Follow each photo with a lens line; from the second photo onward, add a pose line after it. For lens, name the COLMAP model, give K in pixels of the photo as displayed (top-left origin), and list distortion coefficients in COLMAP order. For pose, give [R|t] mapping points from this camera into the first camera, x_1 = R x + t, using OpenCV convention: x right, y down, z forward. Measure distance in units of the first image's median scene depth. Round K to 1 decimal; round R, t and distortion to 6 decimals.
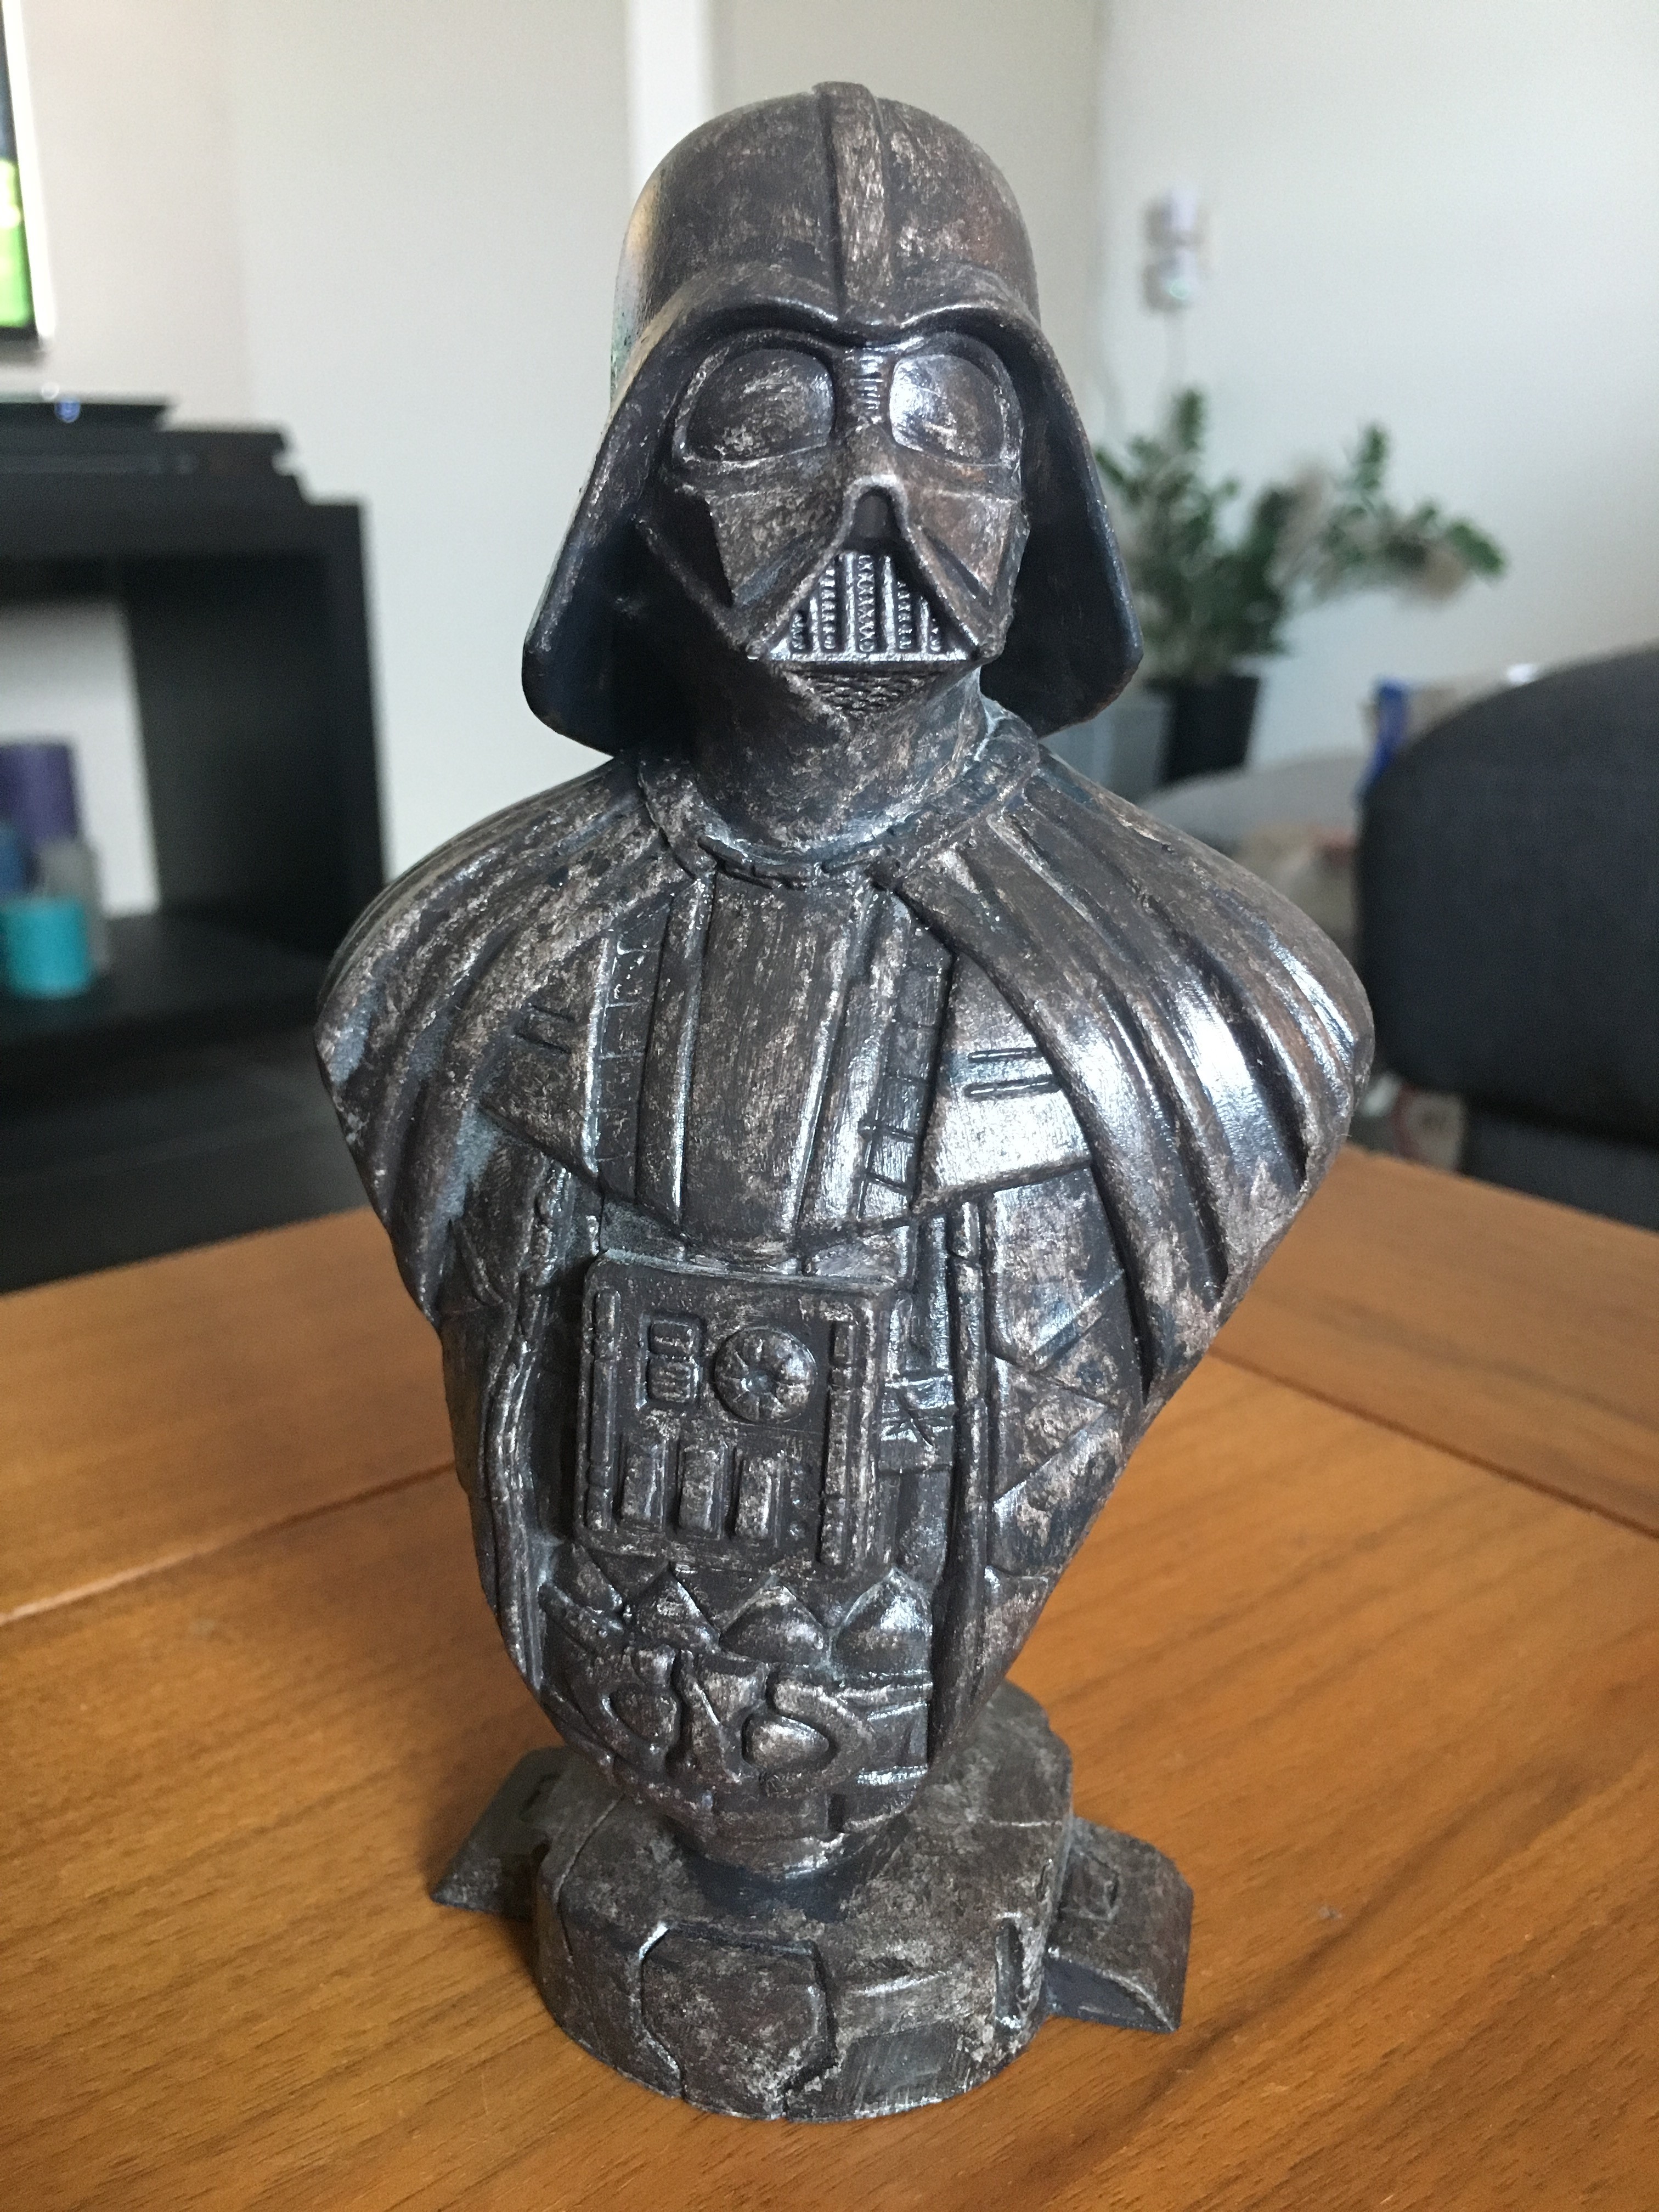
lens RADIAL K [[1980.7, 0, 829.5], [0, 1980.7, 1106.0], [0, 0, 1]] dist [0.094291, -0.178694]
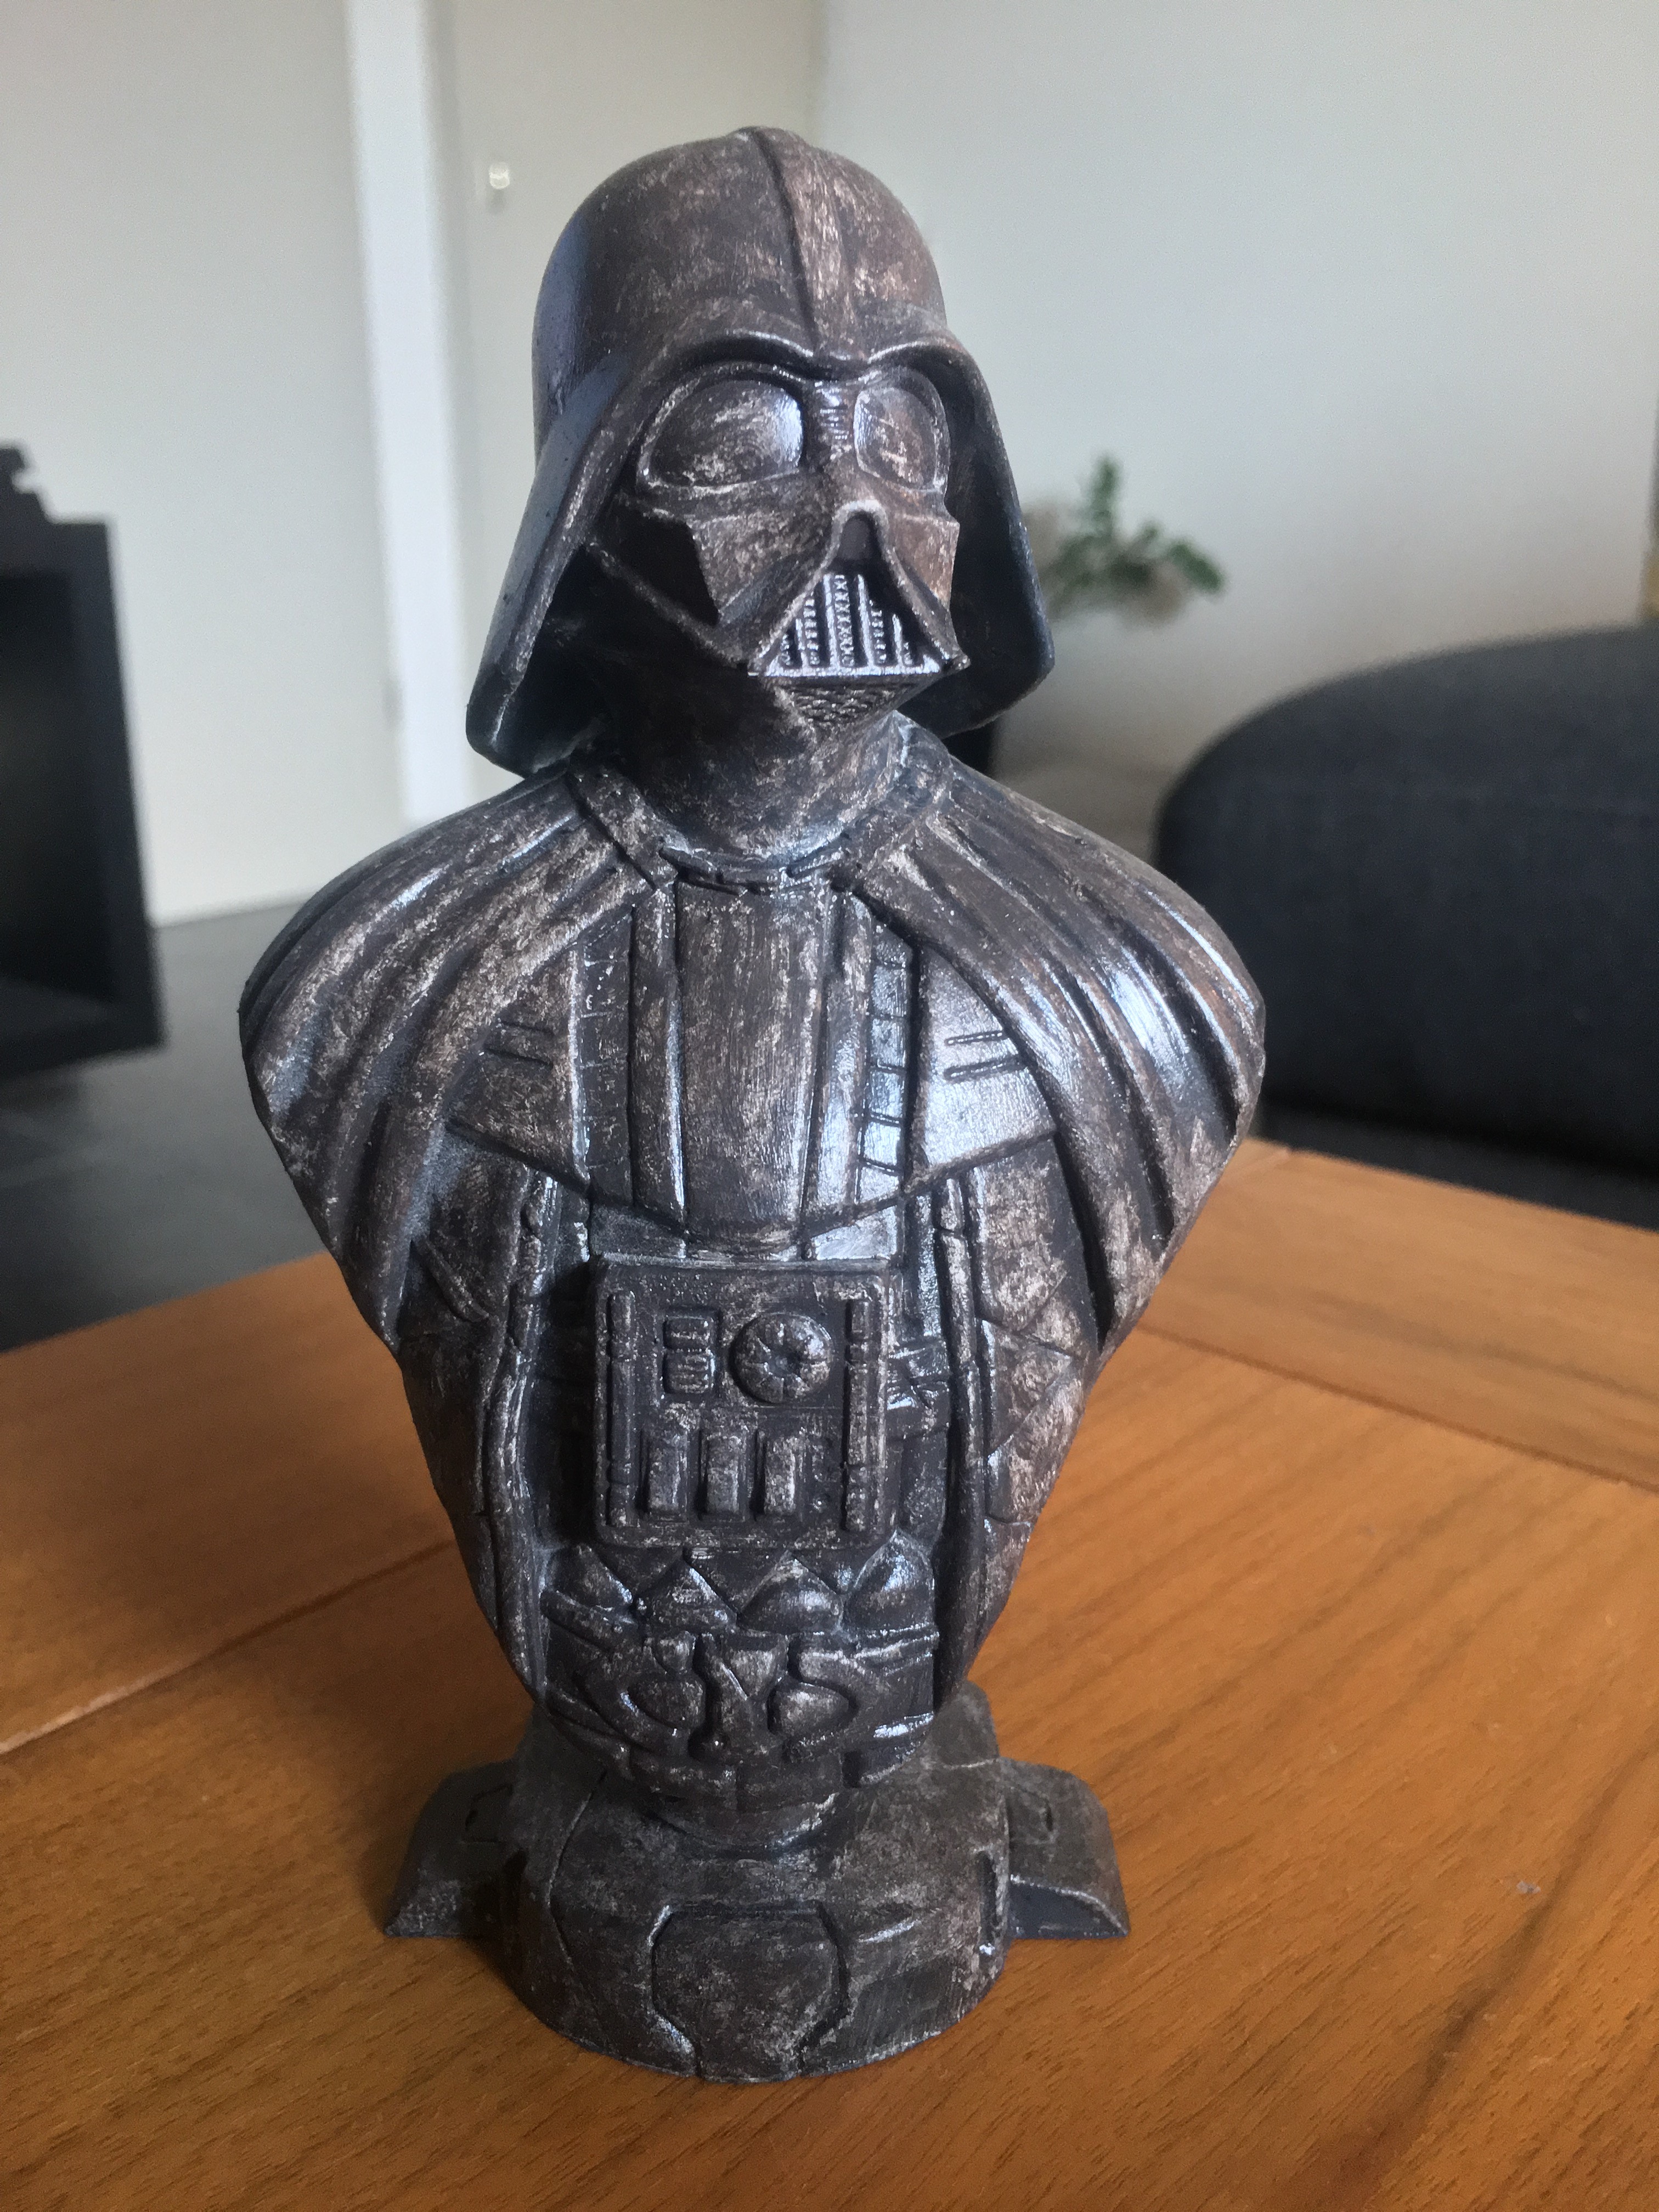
lens RADIAL K [[1980.7, 0, 829.5], [0, 1980.7, 1106.0], [0, 0, 1]] dist [0.094291, -0.178694]
pose [[0.971231, -0.070308, 0.227523, -0.229286], [0.071665, 0.997426, 0.002302, 0.002325], [-0.227100, 0.014070, 0.973770, -0.025576]]
